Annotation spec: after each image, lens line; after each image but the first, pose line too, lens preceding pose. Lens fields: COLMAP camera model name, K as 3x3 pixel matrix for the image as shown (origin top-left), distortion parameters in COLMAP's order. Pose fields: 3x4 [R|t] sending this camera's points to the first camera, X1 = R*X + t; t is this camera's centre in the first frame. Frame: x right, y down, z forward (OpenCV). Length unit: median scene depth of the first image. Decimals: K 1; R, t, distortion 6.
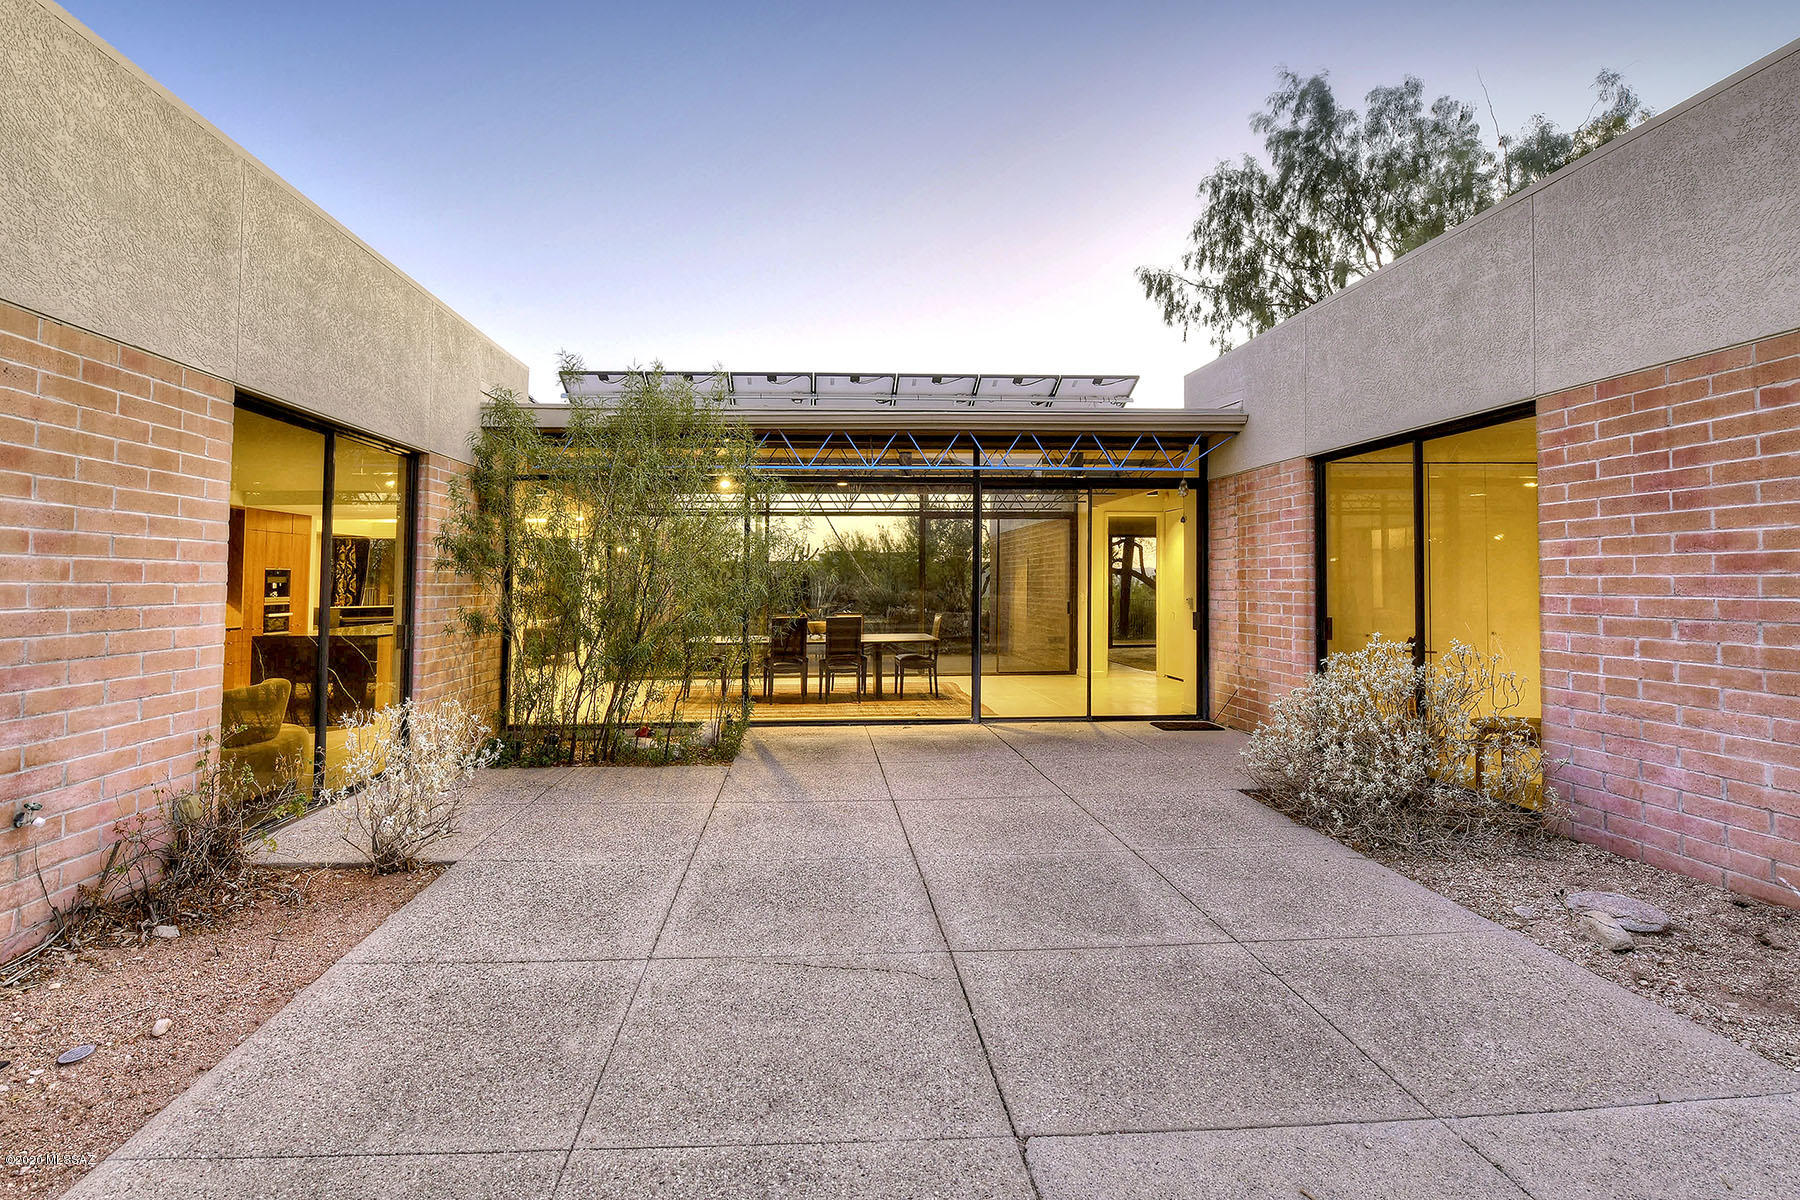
lens RADIAL K [[861.7, 0, 875.2], [0, 861.7, 551.6], [0, 0, 1]] dist [-0.003025, -0.000823]
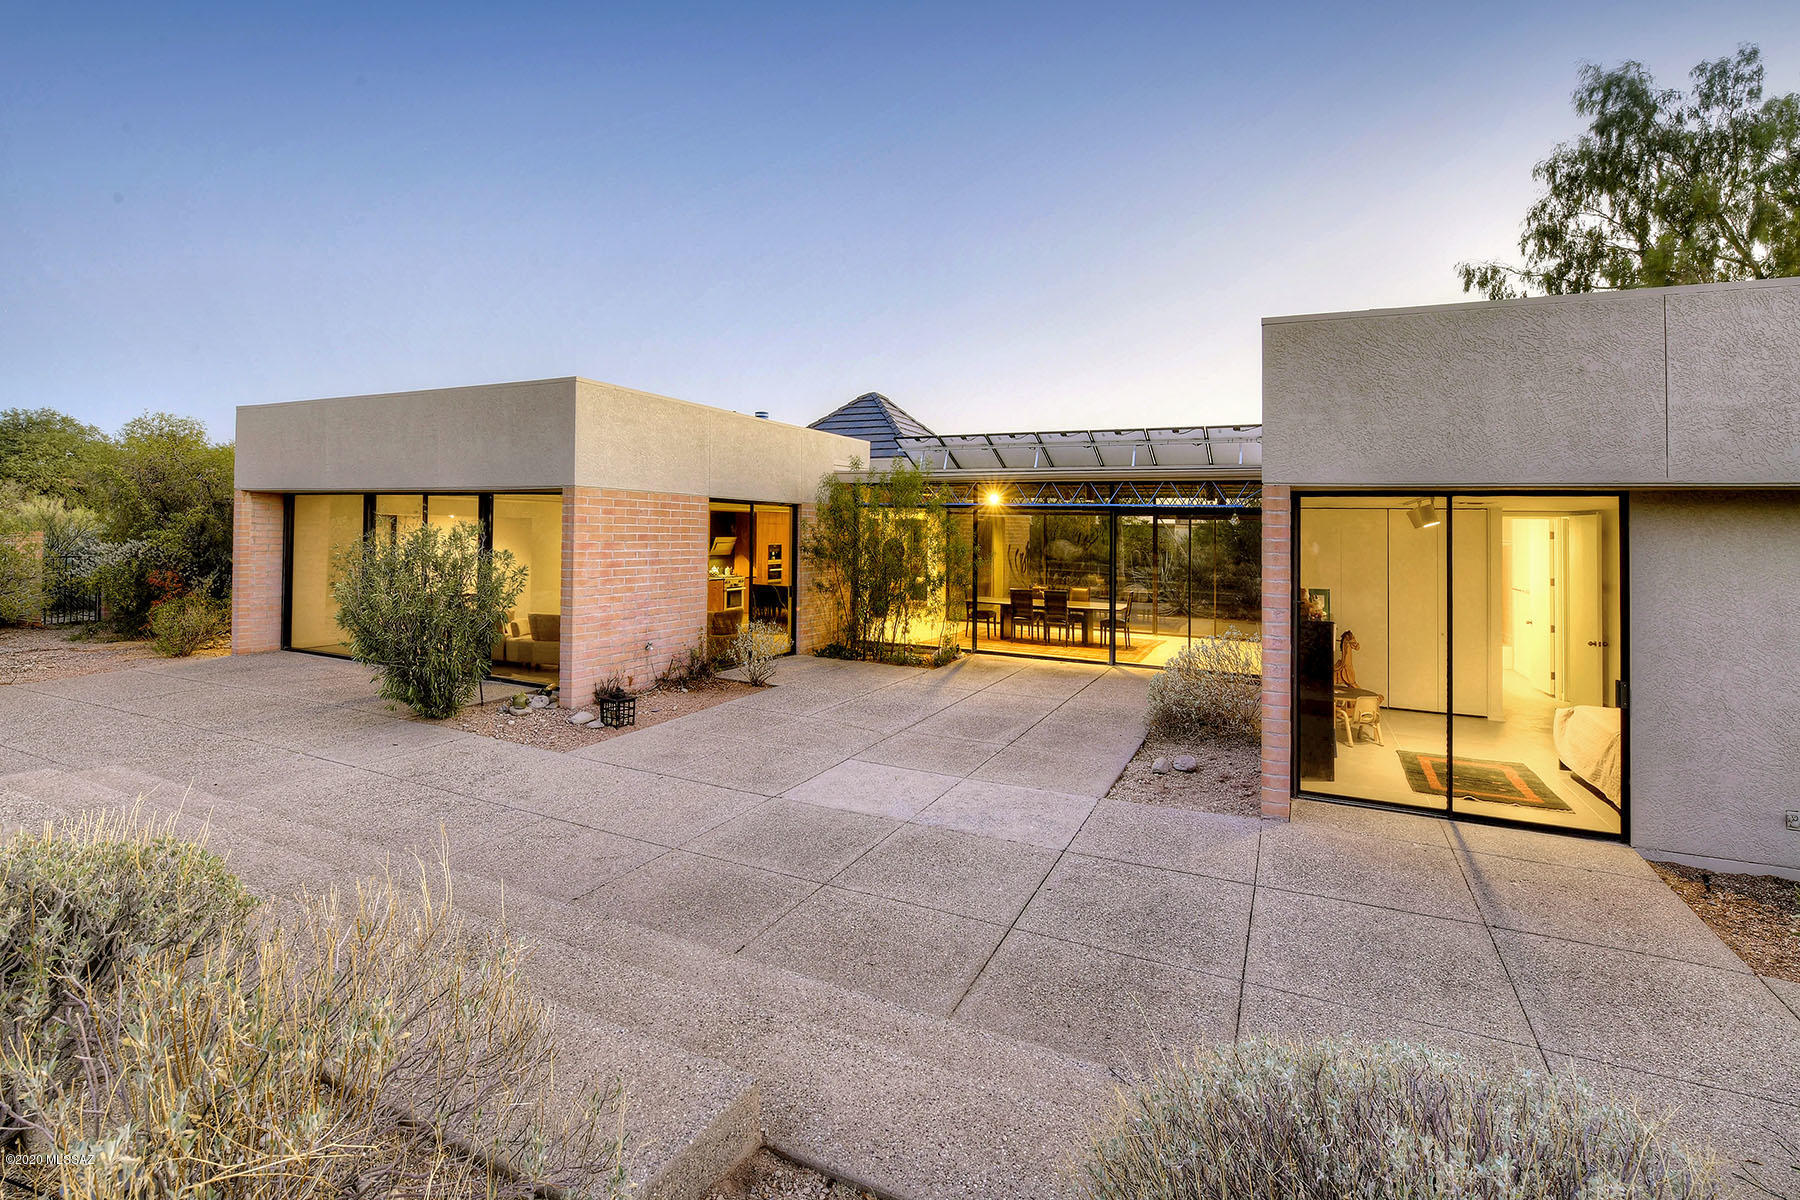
lens RADIAL K [[823.8, 0, 900.6], [0, 823.8, 547.7], [0, 0, 1]] dist [-0.014222, -0.001210]
pose [[0.857042, 0.031869, -0.514260, 0.486546], [-0.002614, 0.998341, 0.057512, -0.084564], [0.515240, -0.047946, 0.855704, -0.396806]]
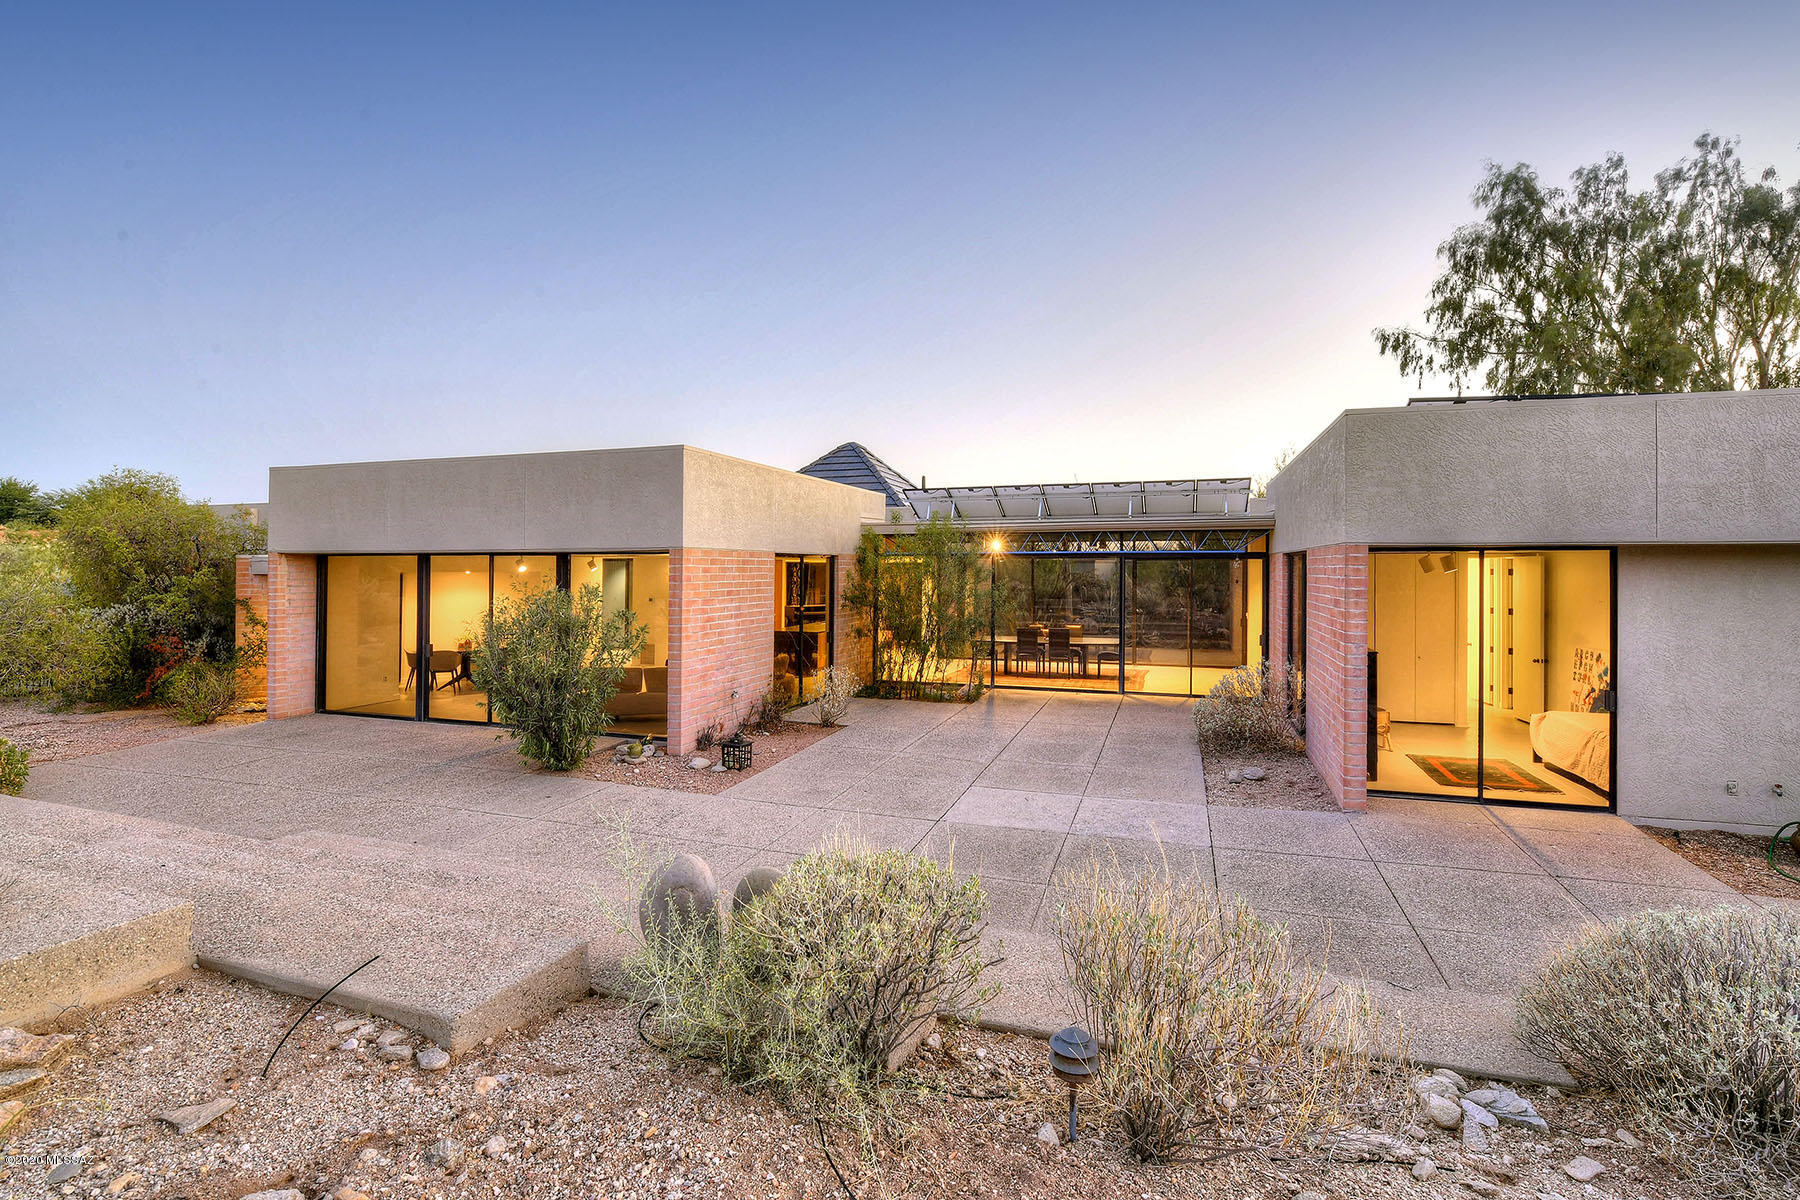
lens RADIAL K [[818.1, 0, 900.0], [0, 818.1, 600.0], [0, 0, 1]] dist [-0.018420, -0.000003]
pose [[0.915036, 0.018623, -0.402942, 0.325865], [0.014033, 0.996859, 0.077938, -0.110056], [0.403128, -0.076971, 0.911901, -0.589082]]
